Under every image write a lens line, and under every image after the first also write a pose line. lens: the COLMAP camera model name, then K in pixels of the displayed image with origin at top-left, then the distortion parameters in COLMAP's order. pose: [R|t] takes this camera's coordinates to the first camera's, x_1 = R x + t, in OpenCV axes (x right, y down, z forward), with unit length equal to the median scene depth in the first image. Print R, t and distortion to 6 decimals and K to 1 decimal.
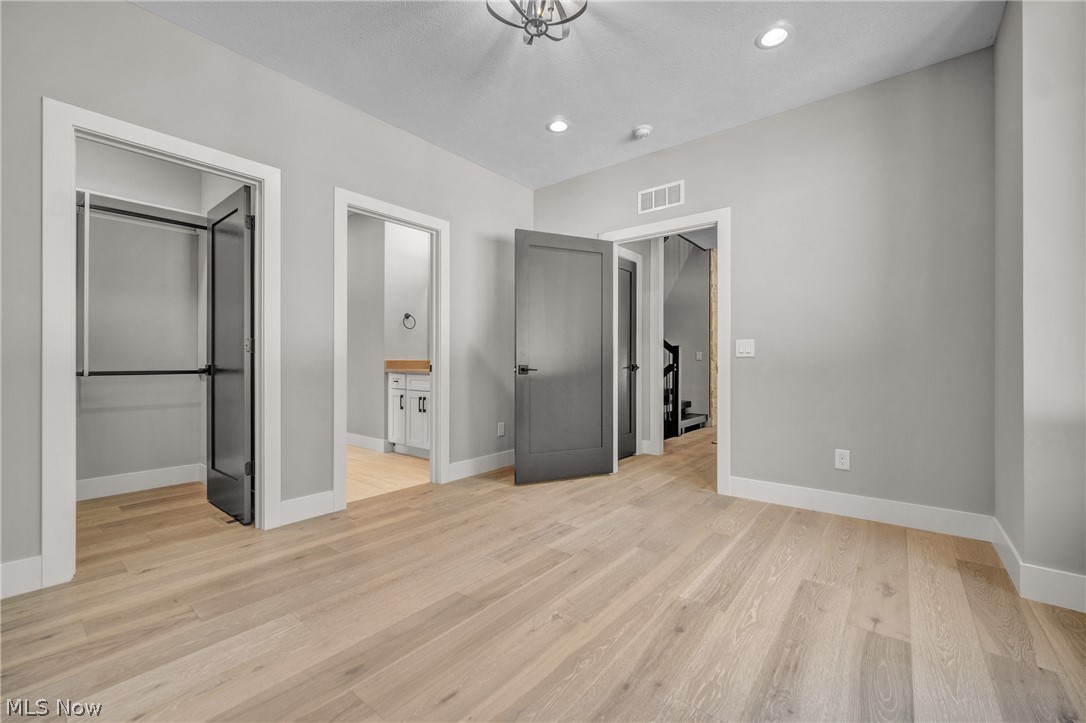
lens RADIAL K [[442.8, 0, 541.9], [0, 442.8, 361.1], [0, 0, 1]] dist [-0.002752, 0.000215]
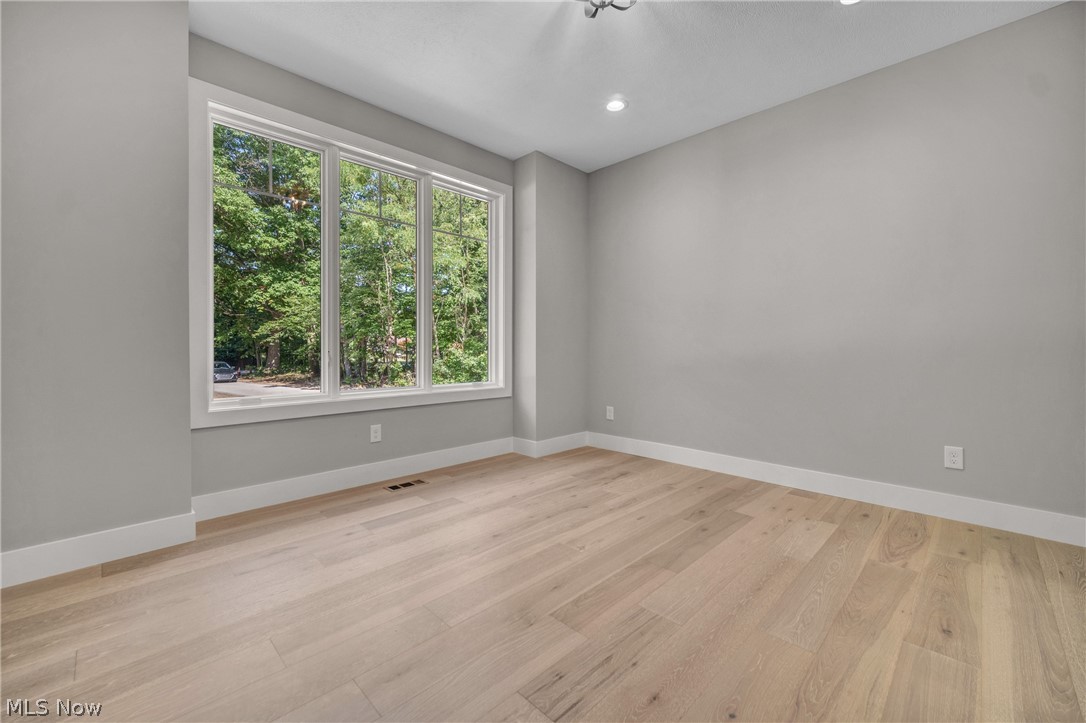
lens RADIAL K [[442.8, 0, 543.0], [0, 442.8, 361.6], [0, 0, 1]] dist [-0.002752, 0.000215]
pose [[-0.994049, -0.007612, 0.108670, 0.008721], [-0.004584, 0.999595, 0.028081, 0.007435], [-0.108840, 0.027415, -0.993681, 2.158625]]
